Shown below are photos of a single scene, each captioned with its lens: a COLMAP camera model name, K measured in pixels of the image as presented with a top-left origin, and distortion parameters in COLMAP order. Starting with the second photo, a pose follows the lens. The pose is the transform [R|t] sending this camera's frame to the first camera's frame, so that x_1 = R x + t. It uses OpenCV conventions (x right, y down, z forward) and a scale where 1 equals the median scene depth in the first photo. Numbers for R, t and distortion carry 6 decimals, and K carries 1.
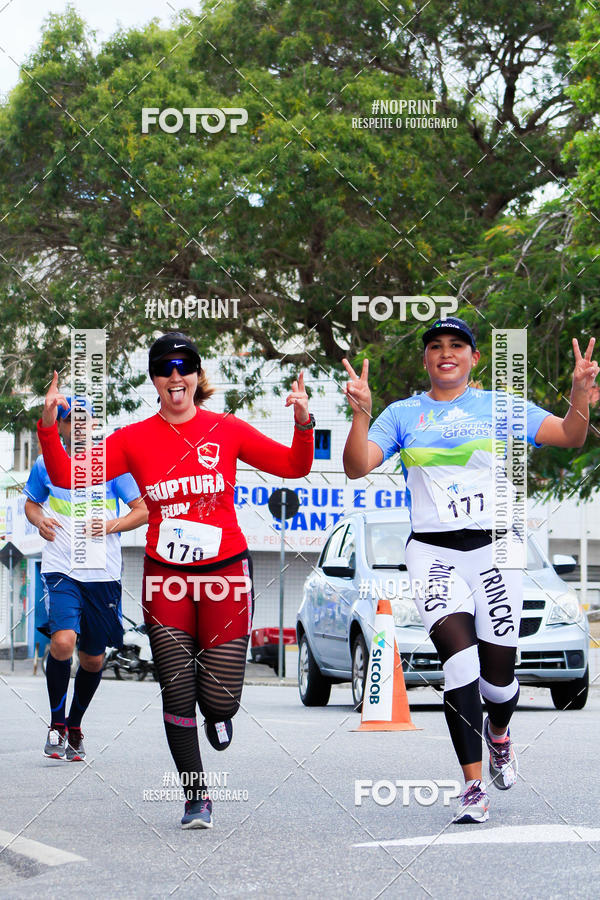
lens RADIAL K [[4831.0, 0, 299.3], [0, 4831.0, 447.4], [0, 0, 1]] dist [-0.031489, 17.552931]
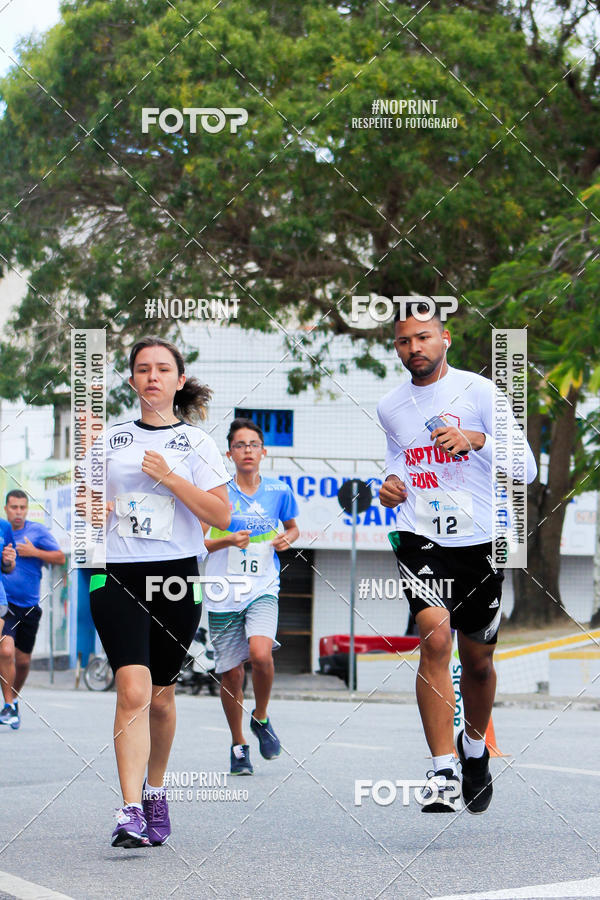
lens RADIAL K [[3783.7, 0, 300.0], [0, 3783.7, 449.5], [0, 0, 1]] dist [-0.157757, -5.114909]
pose [[1.000000, -0.000446, -0.000715, -0.012942], [0.000453, 0.999941, 0.010810, -0.004523], [0.000710, -0.010811, 0.999941, 0.302620]]
